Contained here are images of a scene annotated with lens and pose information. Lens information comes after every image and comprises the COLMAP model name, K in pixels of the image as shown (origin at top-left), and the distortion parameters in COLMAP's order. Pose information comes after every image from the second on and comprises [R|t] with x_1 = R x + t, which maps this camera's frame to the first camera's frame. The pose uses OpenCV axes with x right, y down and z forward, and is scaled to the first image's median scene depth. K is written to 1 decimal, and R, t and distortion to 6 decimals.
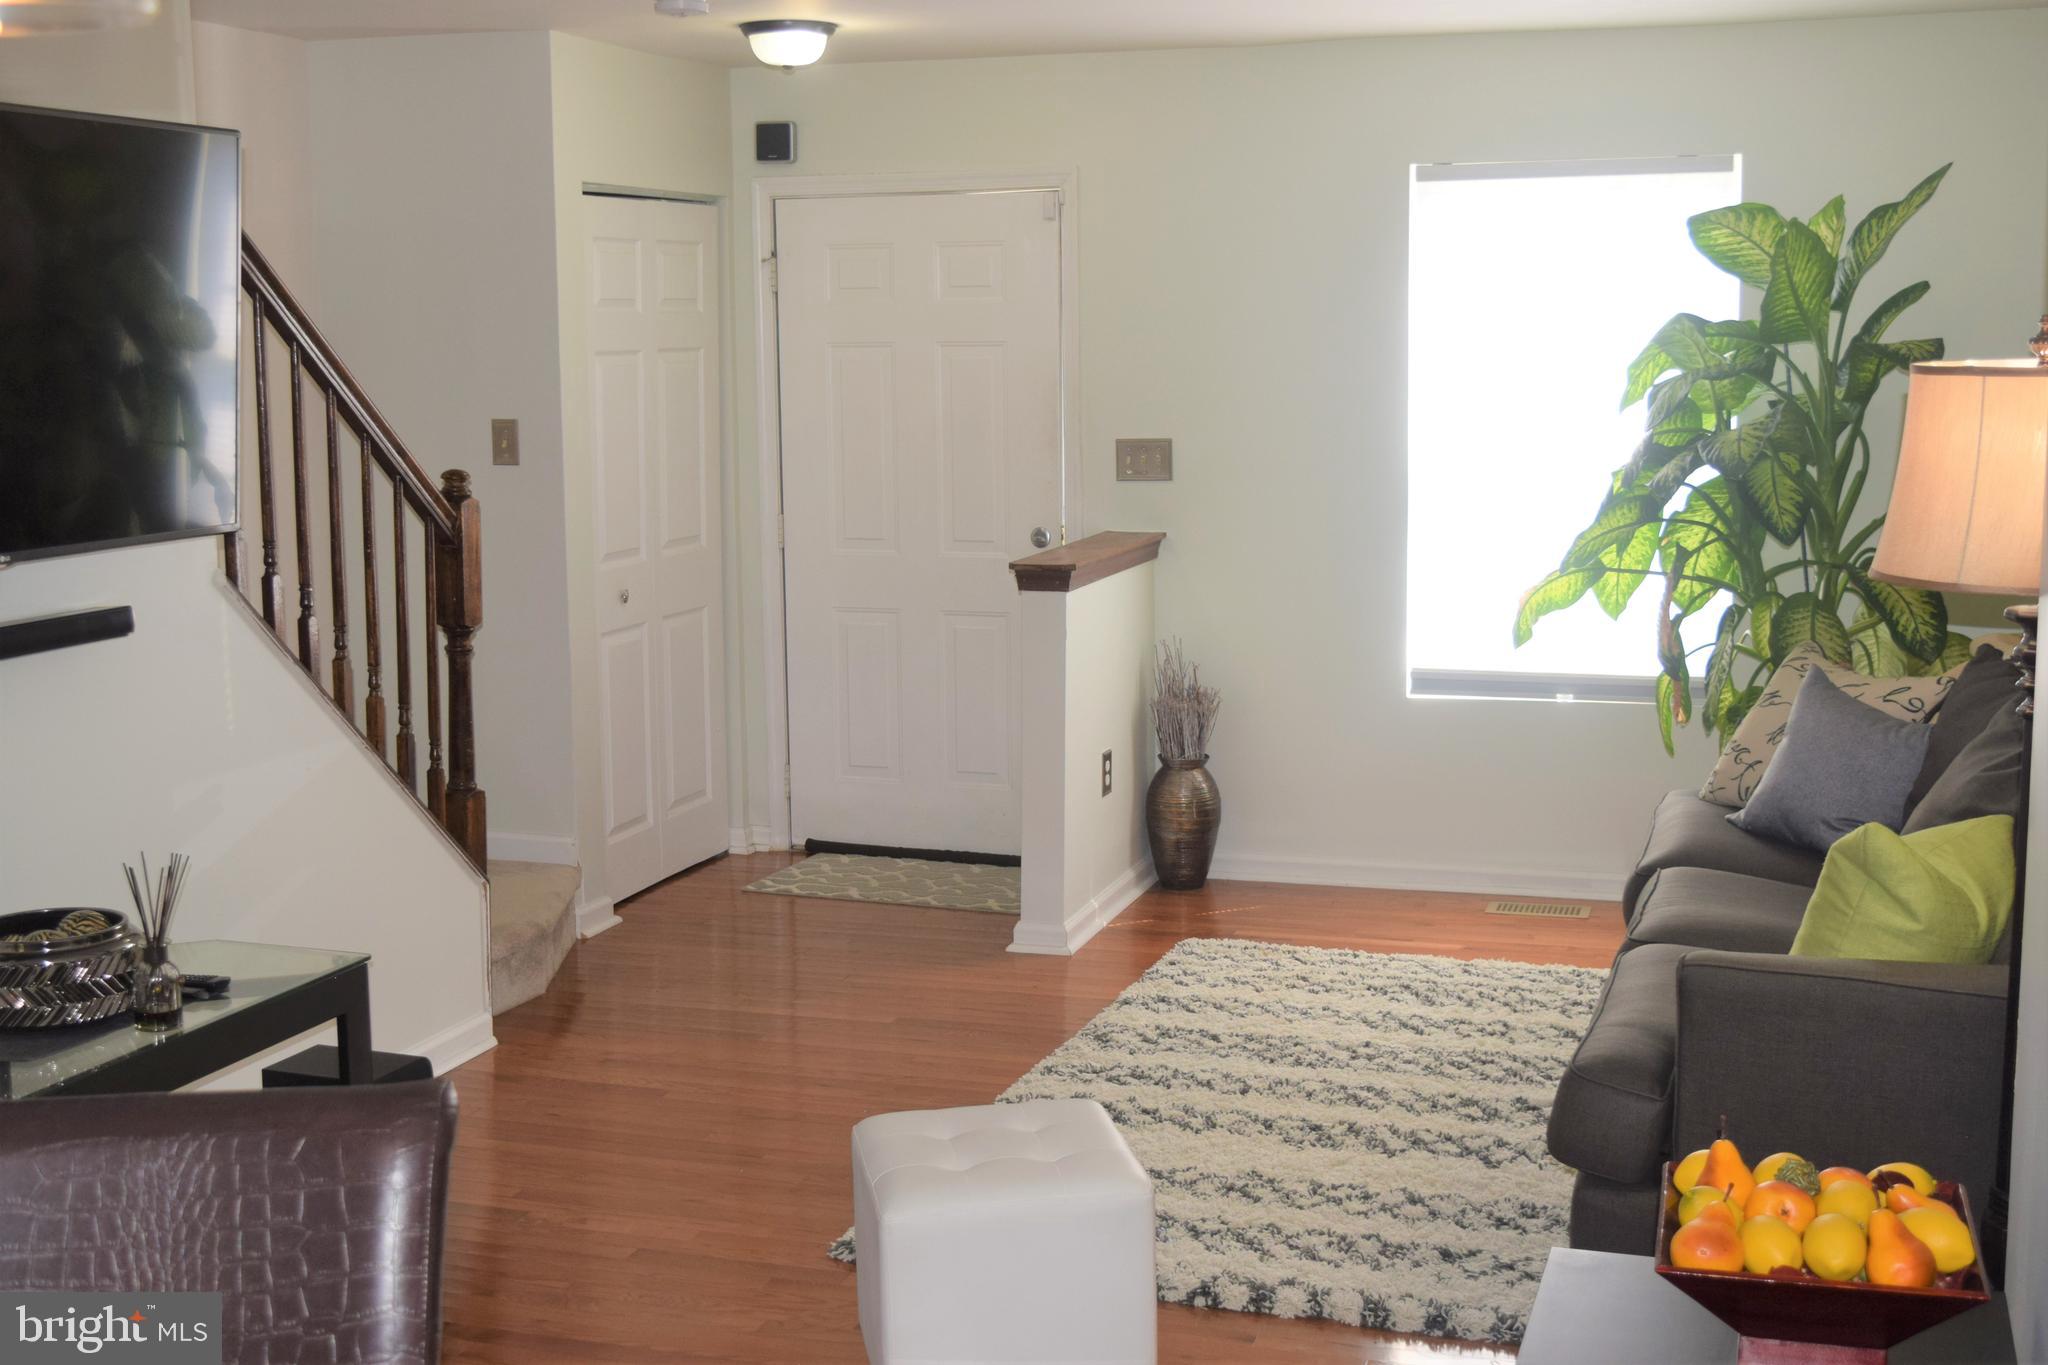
lens RADIAL K [[2512.9, 0, 1075.8], [0, 2512.9, 660.8], [0, 0, 1]] dist [-0.032505, 0.000000]
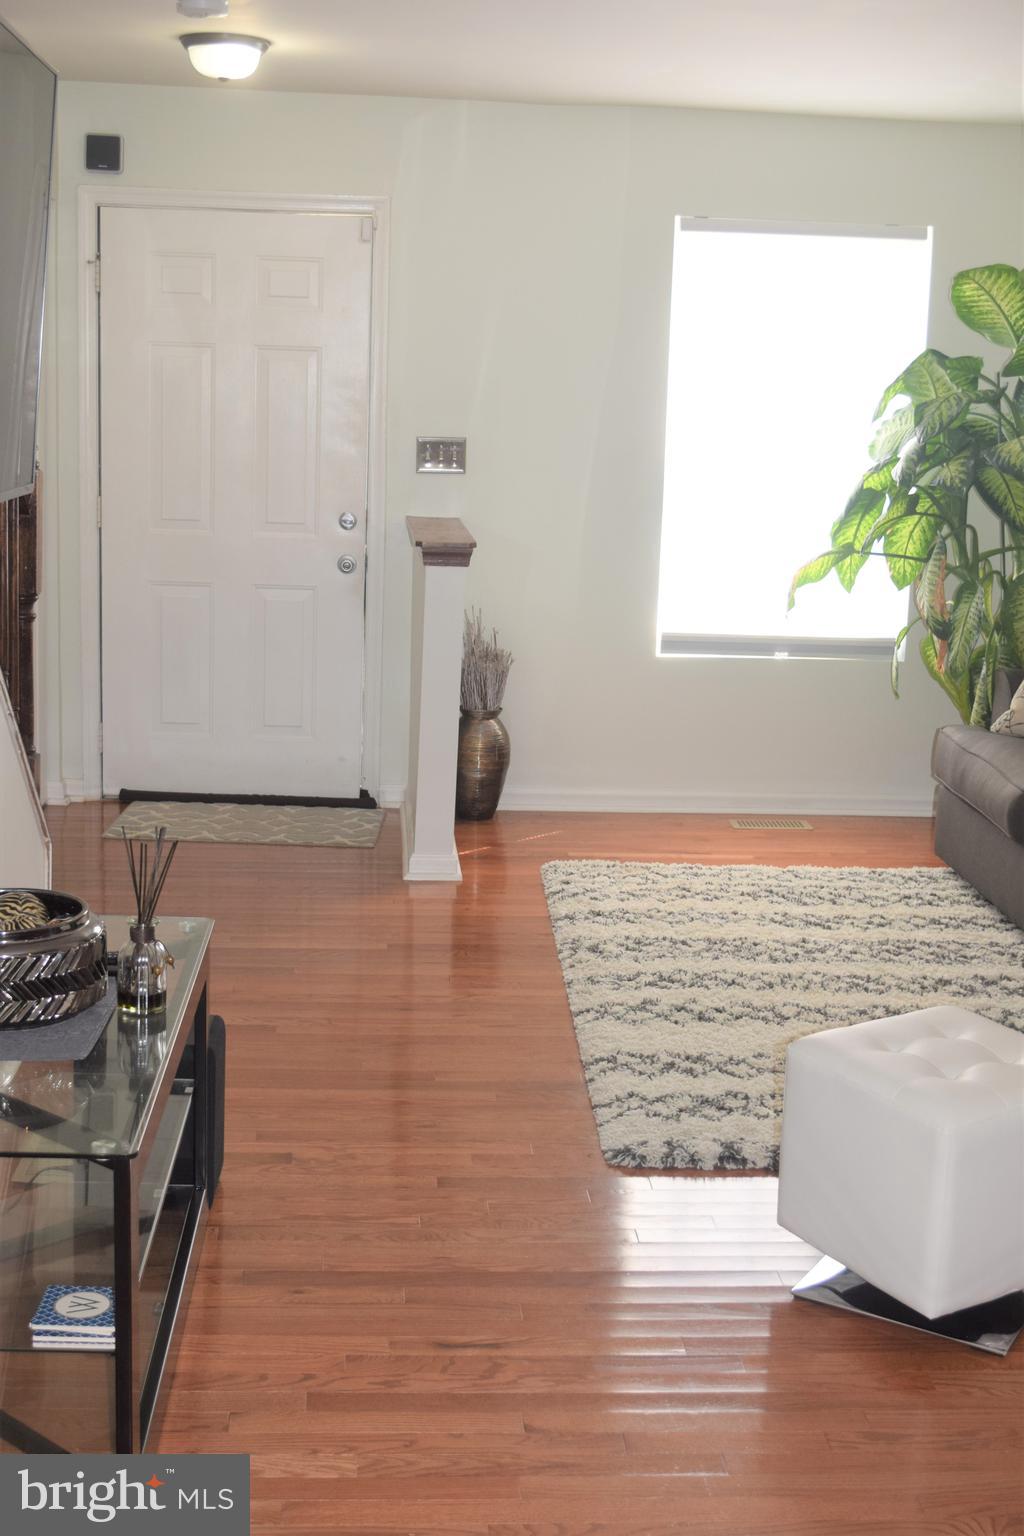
lens RADIAL K [[1884.7, 0, 545.9], [0, 1884.7, 763.1], [0, 0, 1]] dist [-0.032505, 0.000000]
pose [[0.926789, -0.030178, 0.374369, -0.303995], [0.005523, 0.997754, 0.066755, 0.005265], [-0.375543, -0.059800, 0.924874, 0.188750]]
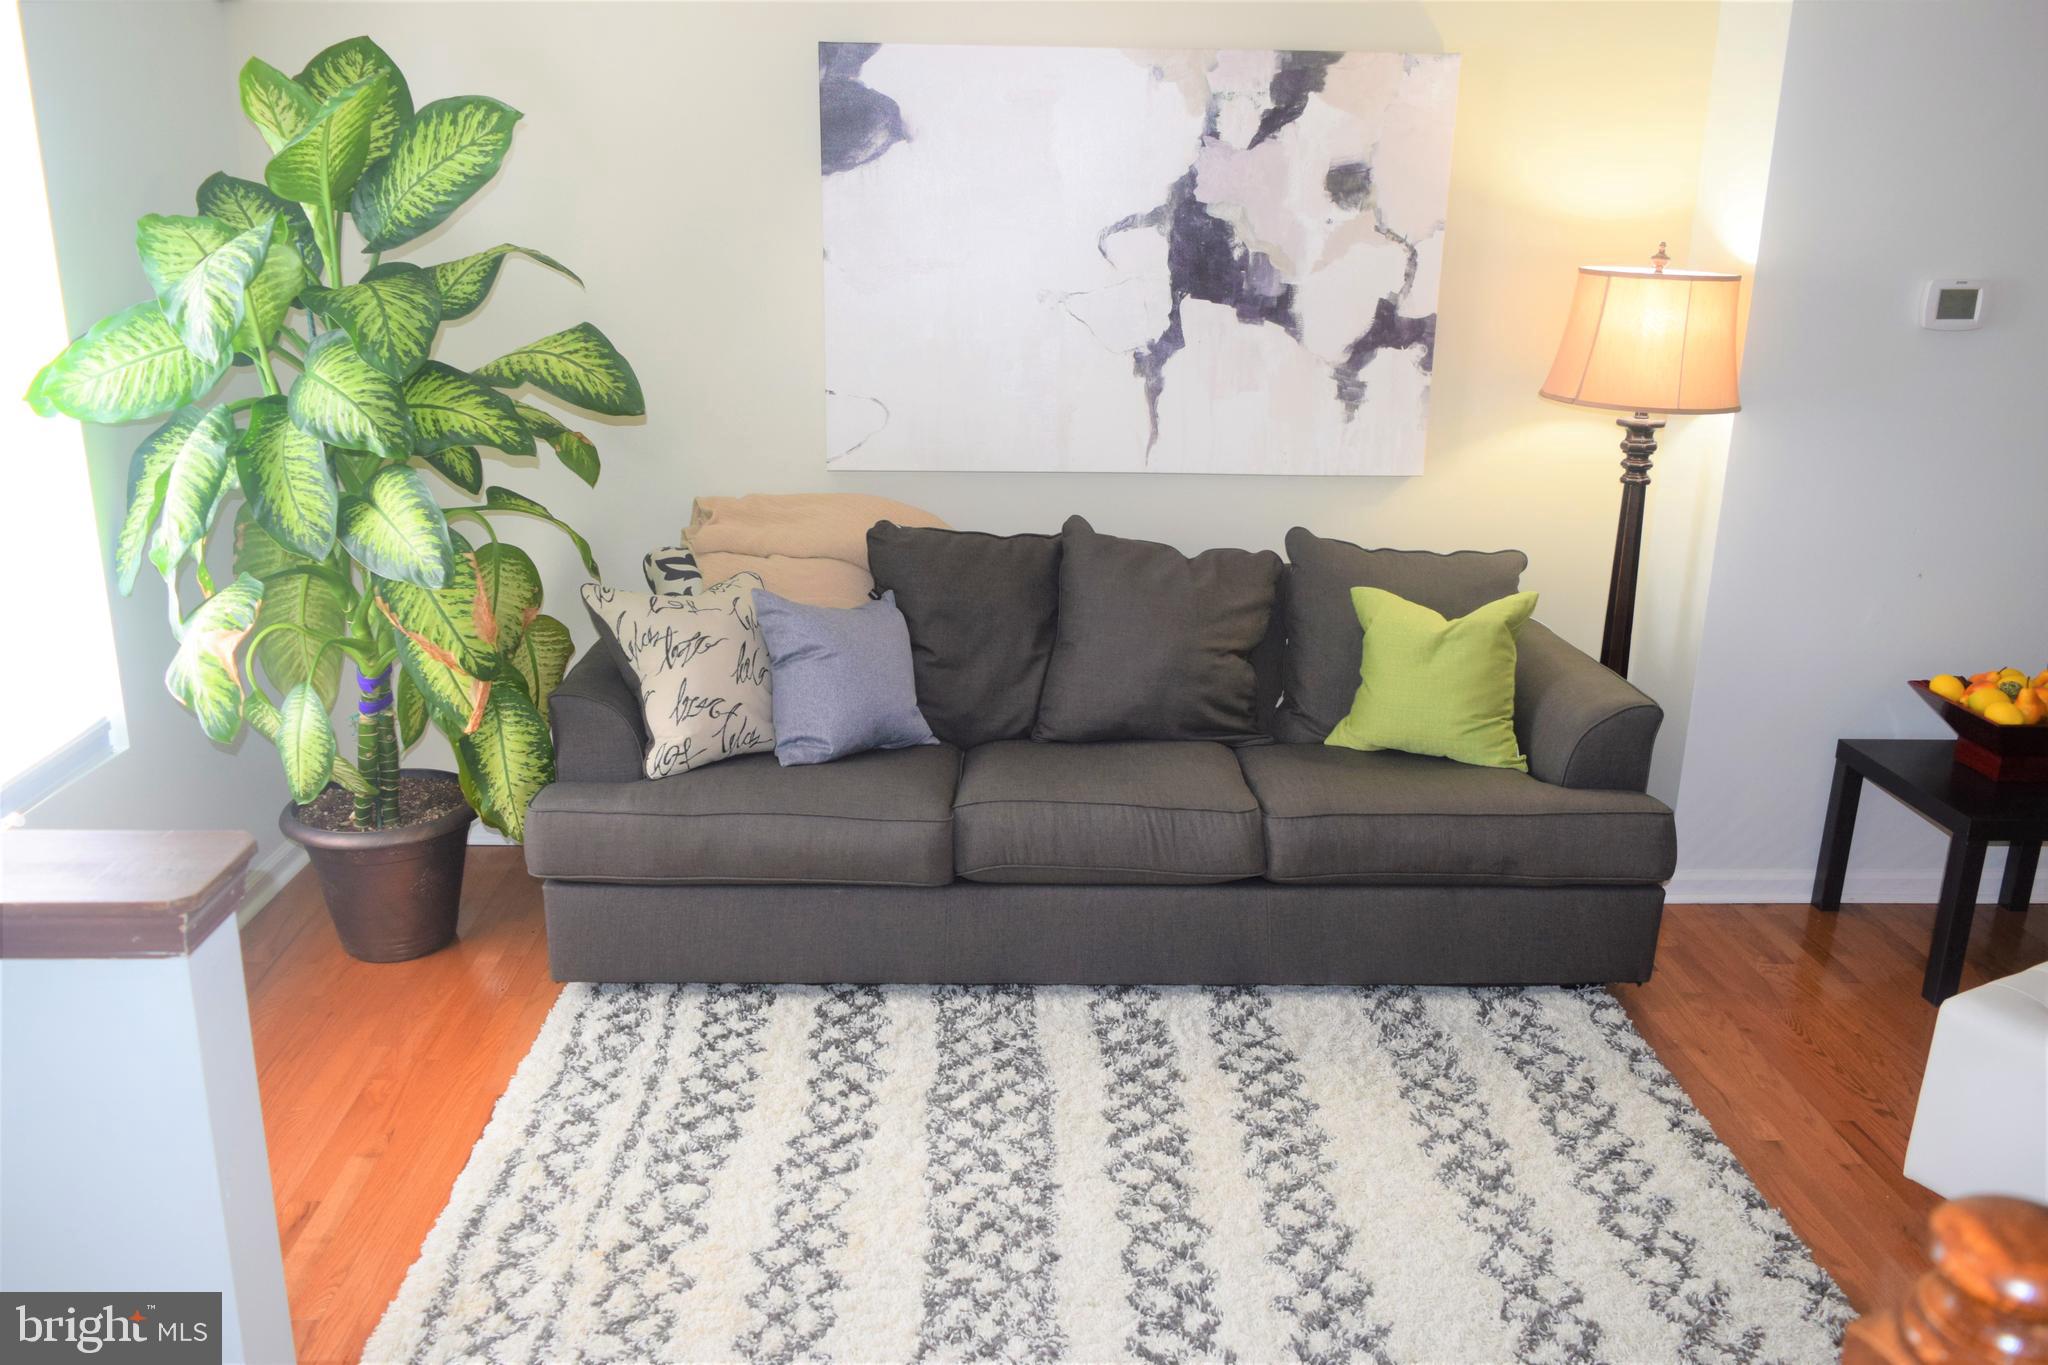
lens RADIAL K [[1565.1, 0, 1021.5], [0, 1565.1, 682.4], [0, 0, 1]] dist [-0.018339, -0.002866]
pose [[-0.319294, -0.261043, 0.910993, -0.273197], [0.118963, 0.942666, 0.311814, -0.127122], [-0.940159, 0.207935, -0.269934, 0.967781]]
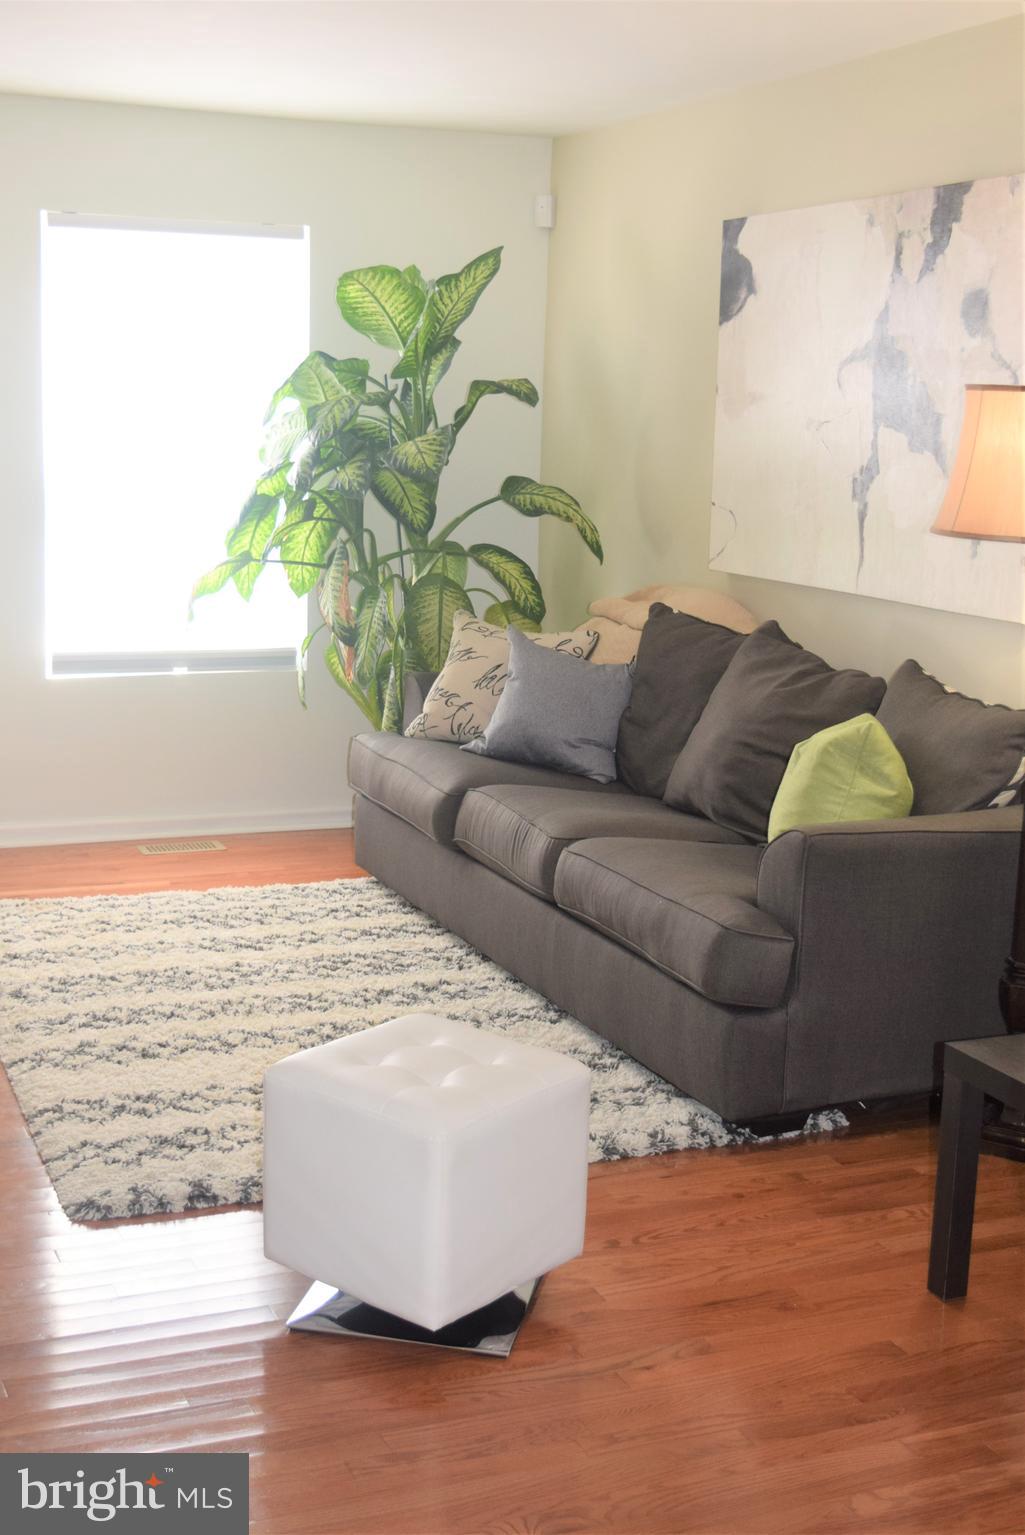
lens RADIAL K [[1958.8, 0, 522.7], [0, 1958.8, 764.2], [0, 0, 1]] dist [-0.030743, 0.000000]
pose [[0.759986, -0.081802, 0.644771, -0.326354], [0.050705, 0.996487, 0.066658, 0.005546], [-0.647958, -0.017966, 0.761464, 0.199792]]
